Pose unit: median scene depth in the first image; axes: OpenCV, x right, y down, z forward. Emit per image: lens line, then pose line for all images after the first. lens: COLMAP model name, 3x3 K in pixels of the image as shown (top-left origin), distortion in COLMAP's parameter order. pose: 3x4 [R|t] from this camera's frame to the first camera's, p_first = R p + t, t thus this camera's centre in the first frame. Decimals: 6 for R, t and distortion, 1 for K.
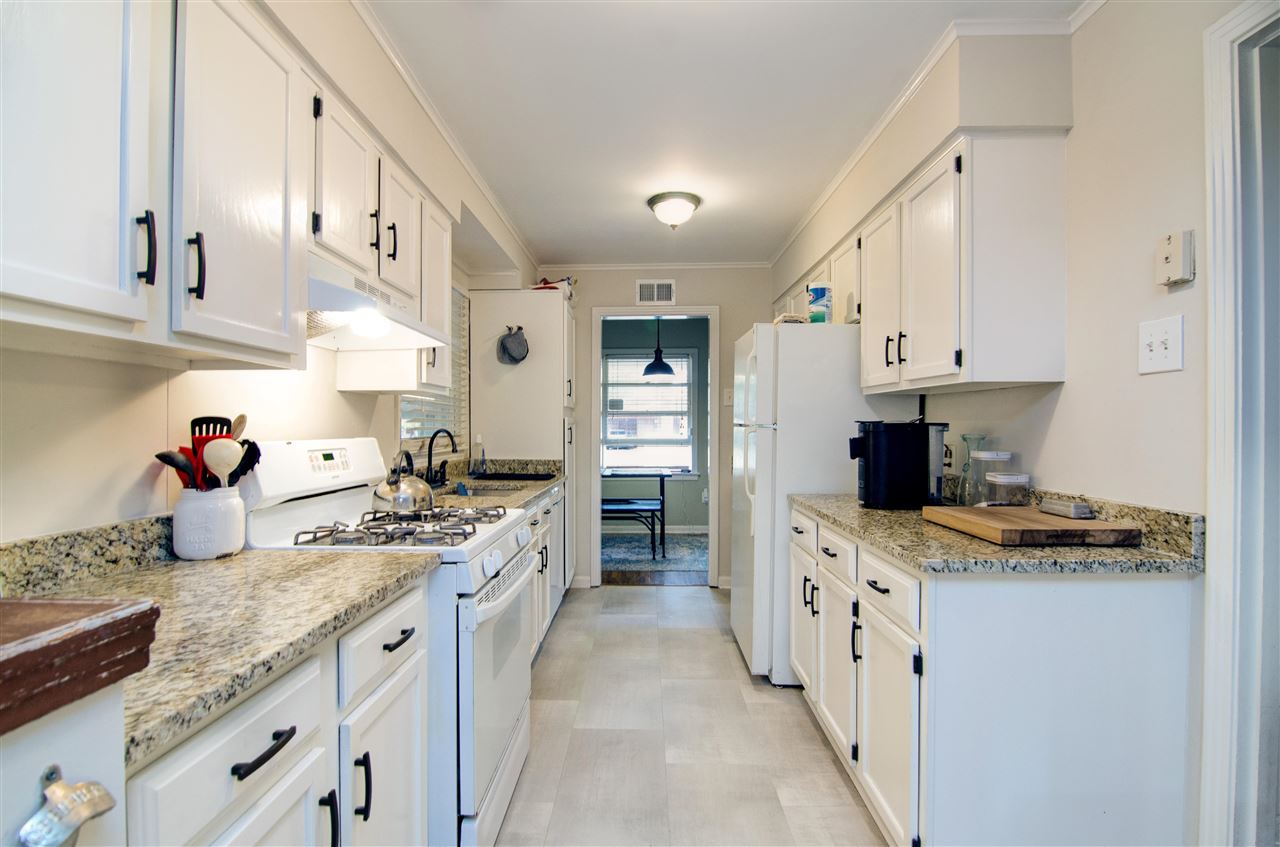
lens RADIAL K [[632.2, 0, 632.0], [0, 632.2, 426.9], [0, 0, 1]] dist [-0.008544, -0.008398]
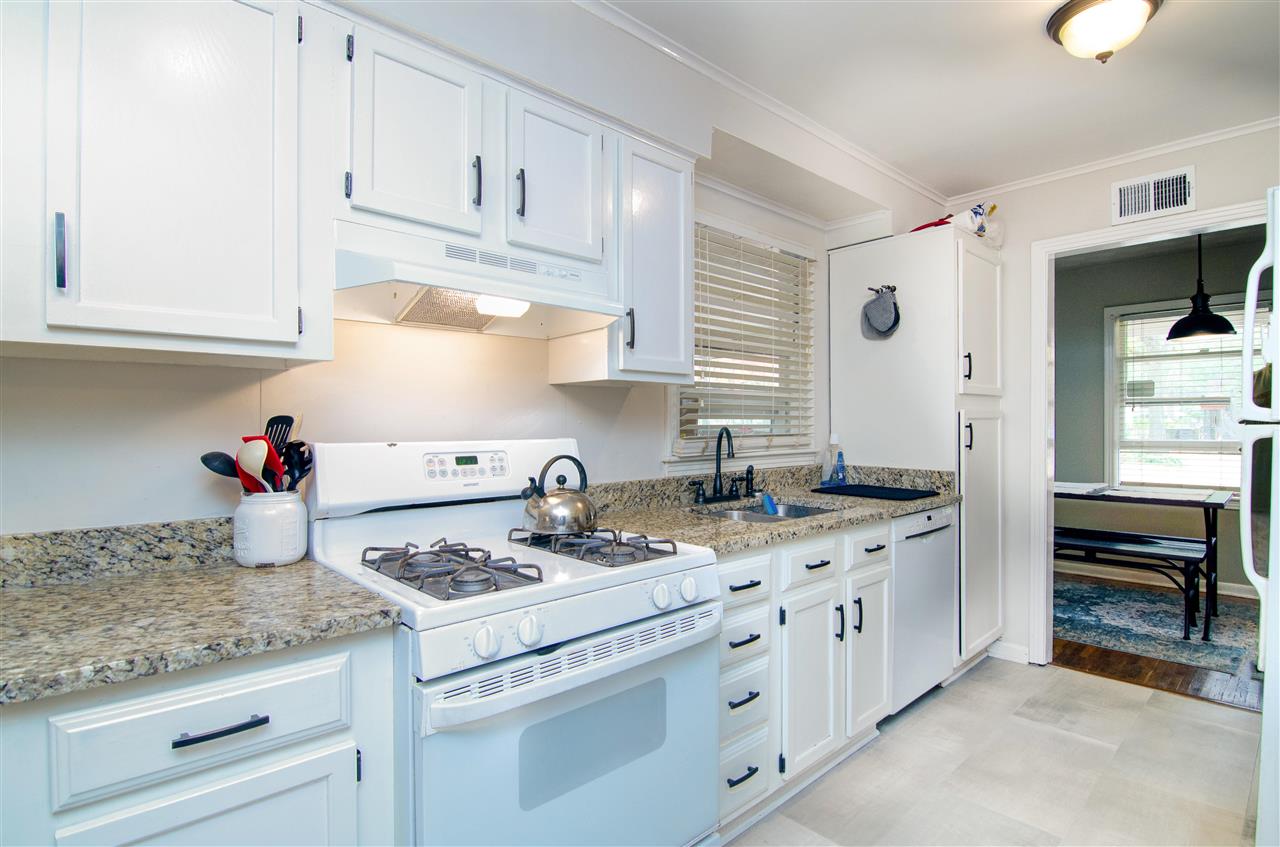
lens RADIAL K [[632.2, 0, 642.7], [0, 632.2, 423.3], [0, 0, 1]] dist [-0.008544, -0.008398]
pose [[0.688100, -0.000389, -0.725616, 0.315450], [0.002501, 0.999995, 0.001836, -0.004464], [0.725612, -0.003078, 0.688097, 0.589179]]
